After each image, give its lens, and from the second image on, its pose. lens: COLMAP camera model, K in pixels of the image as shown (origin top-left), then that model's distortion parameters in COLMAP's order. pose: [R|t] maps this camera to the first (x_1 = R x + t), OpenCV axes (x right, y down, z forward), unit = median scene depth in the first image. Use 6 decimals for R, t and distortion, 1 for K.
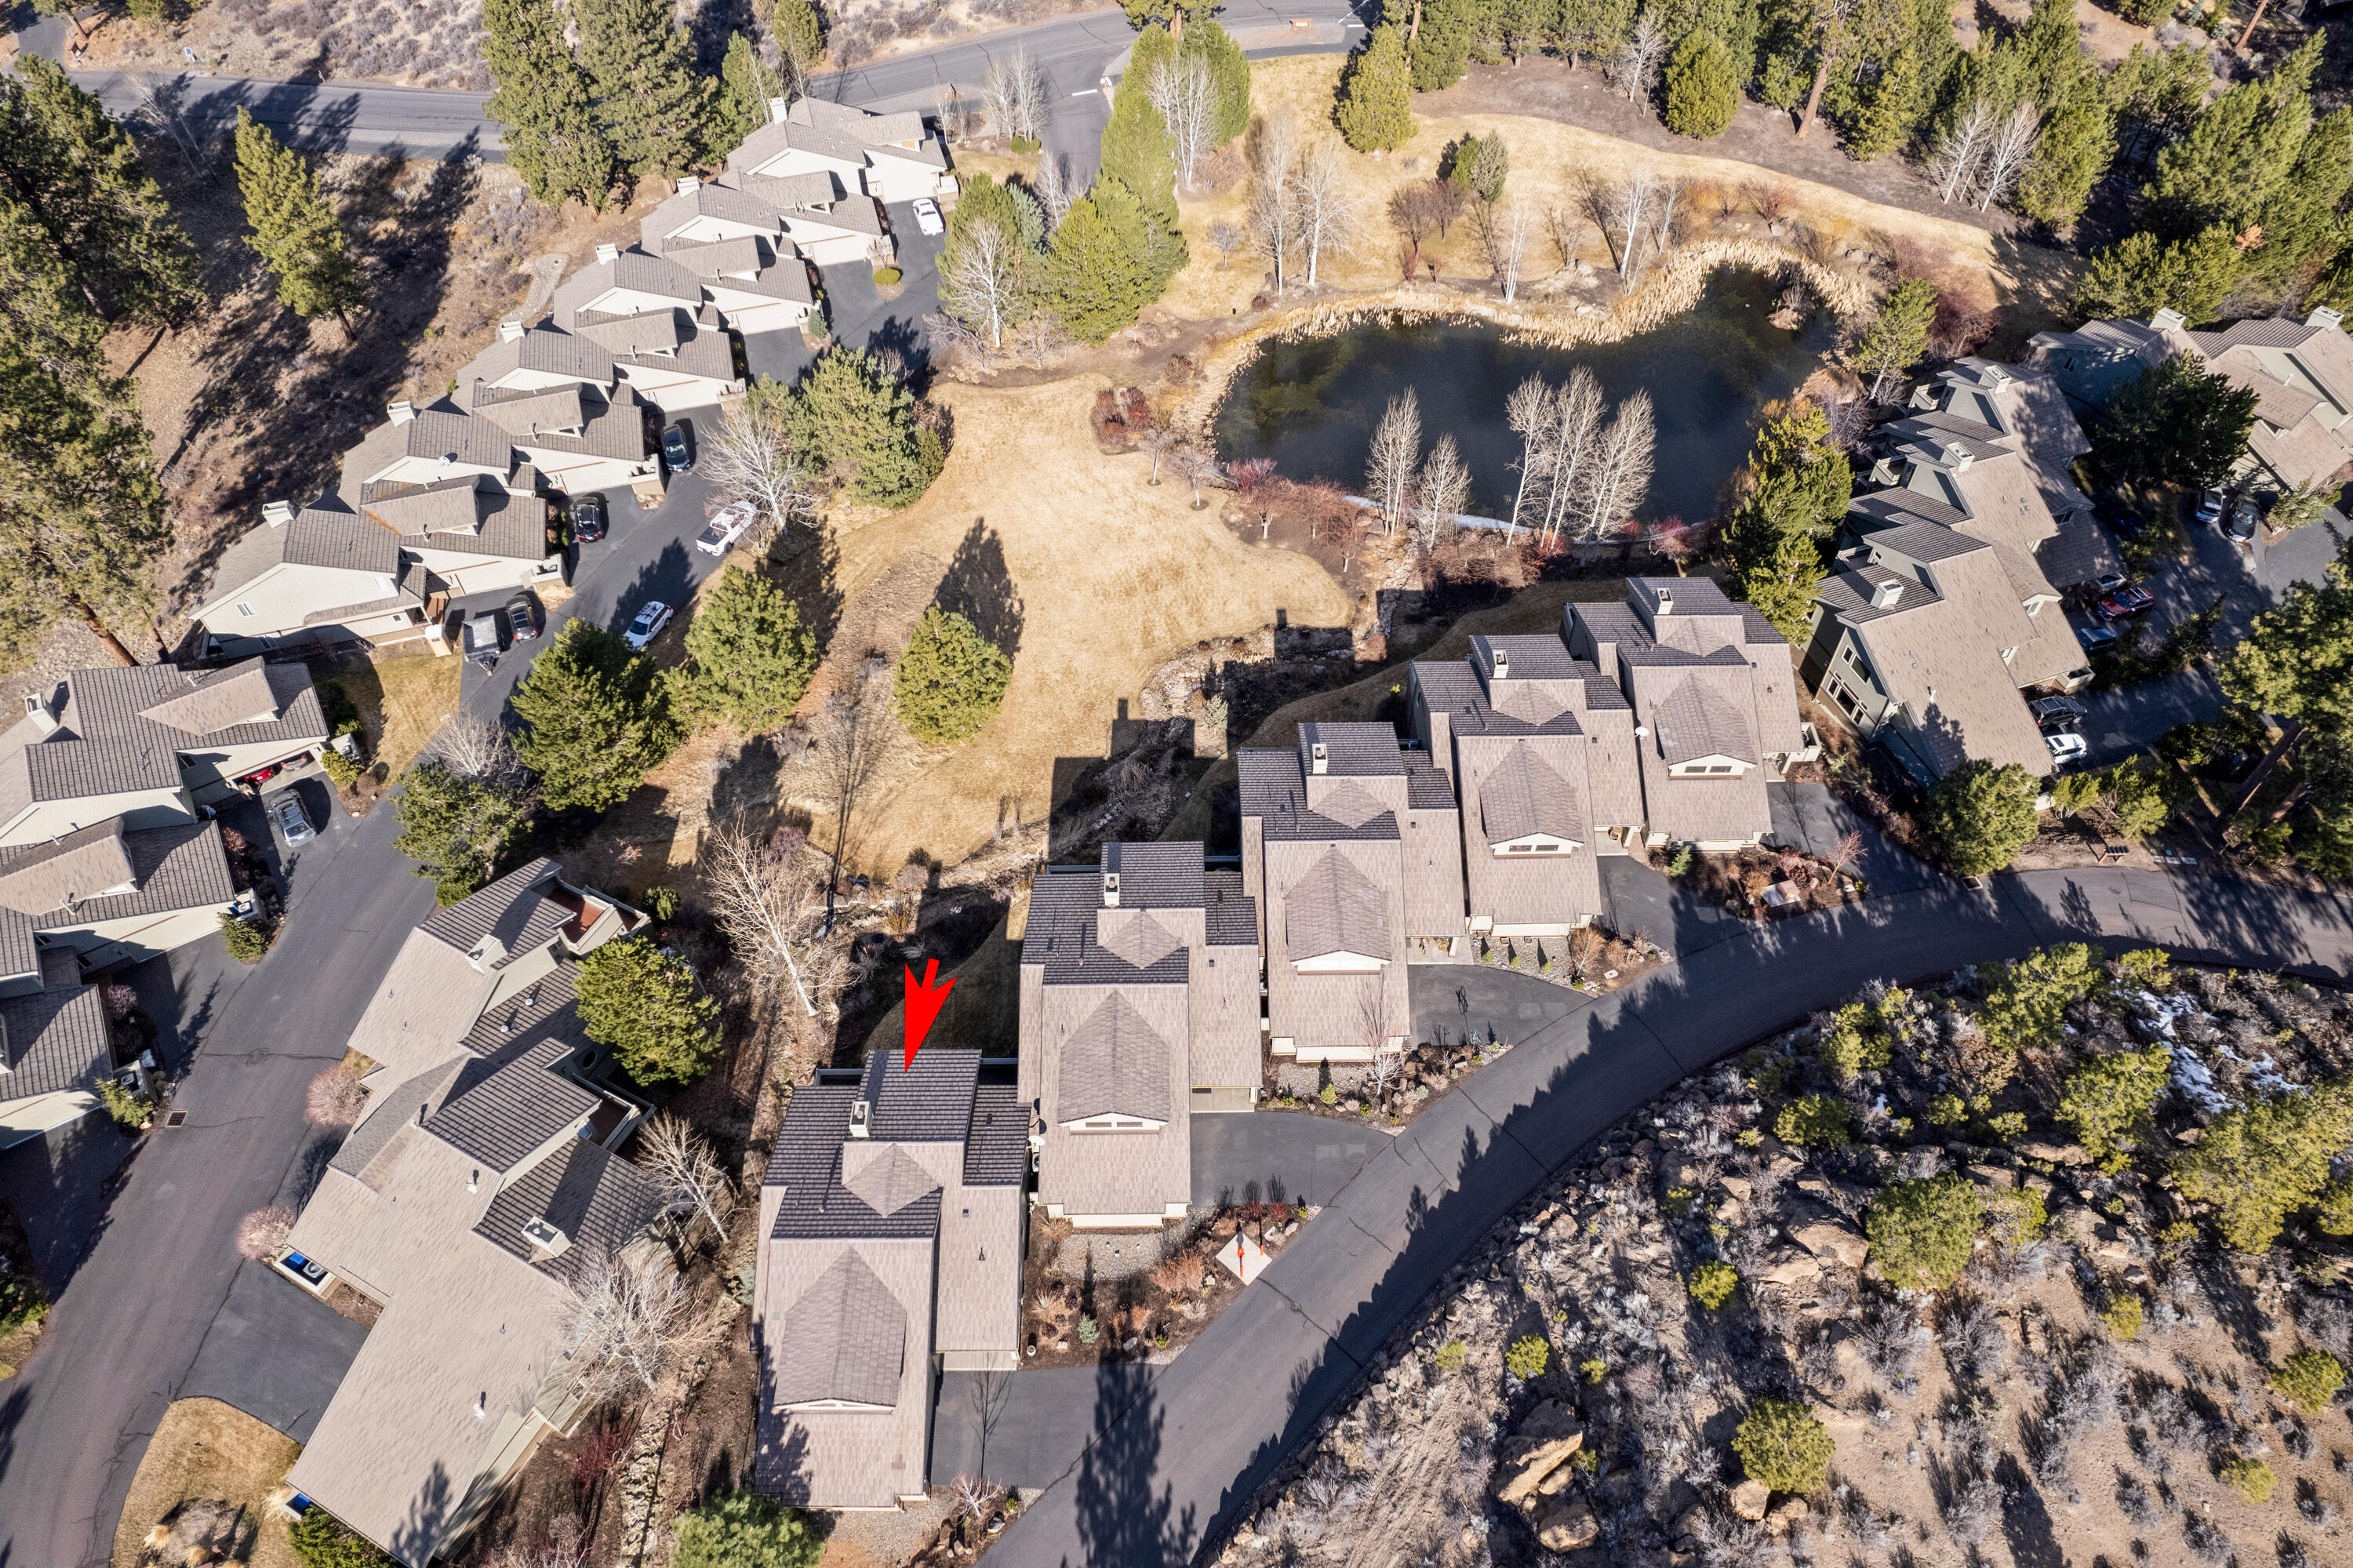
lens RADIAL K [[1466.0, 0, 1176.5], [0, 1466.0, 784.0], [0, 0, 1]] dist [-0.053428, 0.000325]
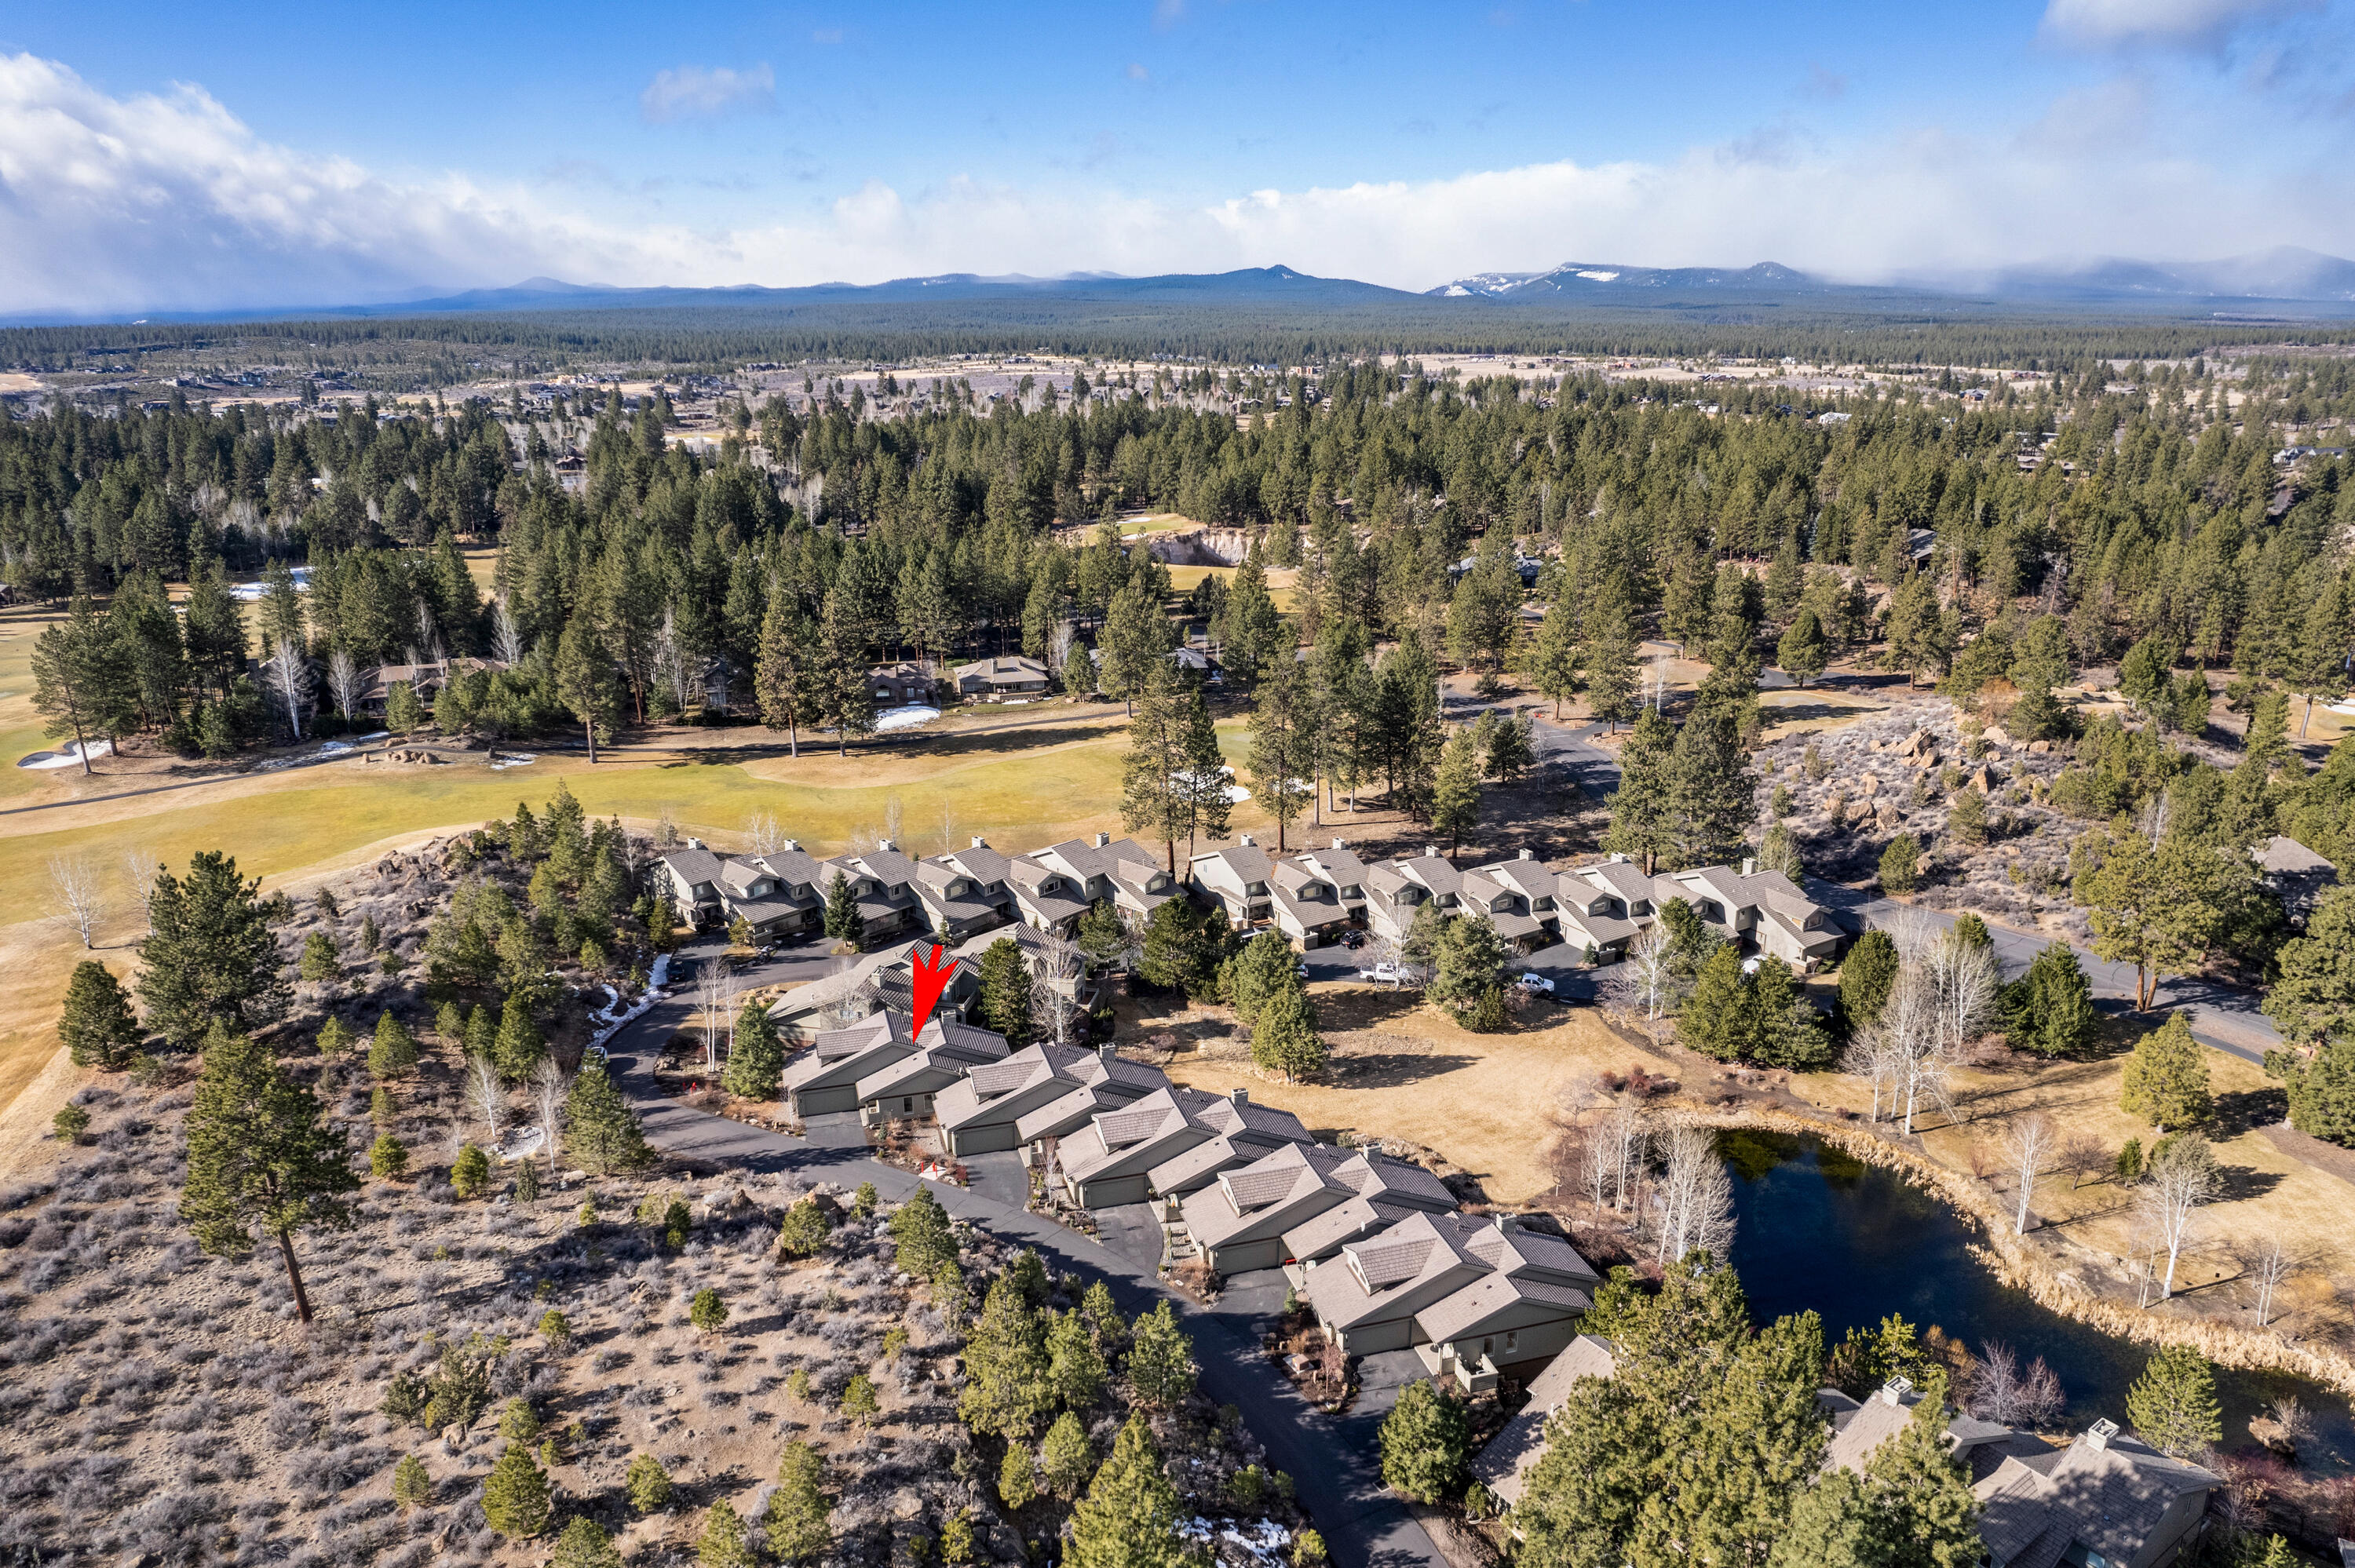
lens RADIAL K [[1467.0, 0, 1177.5], [0, 1467.0, 784.0], [0, 0, 1]] dist [-0.053428, 0.000325]
pose [[0.306953, 0.305053, -0.901511, 1.240088], [-0.743439, 0.668258, -0.027007, -0.132650], [0.594204, 0.678509, 0.431912, 0.063852]]
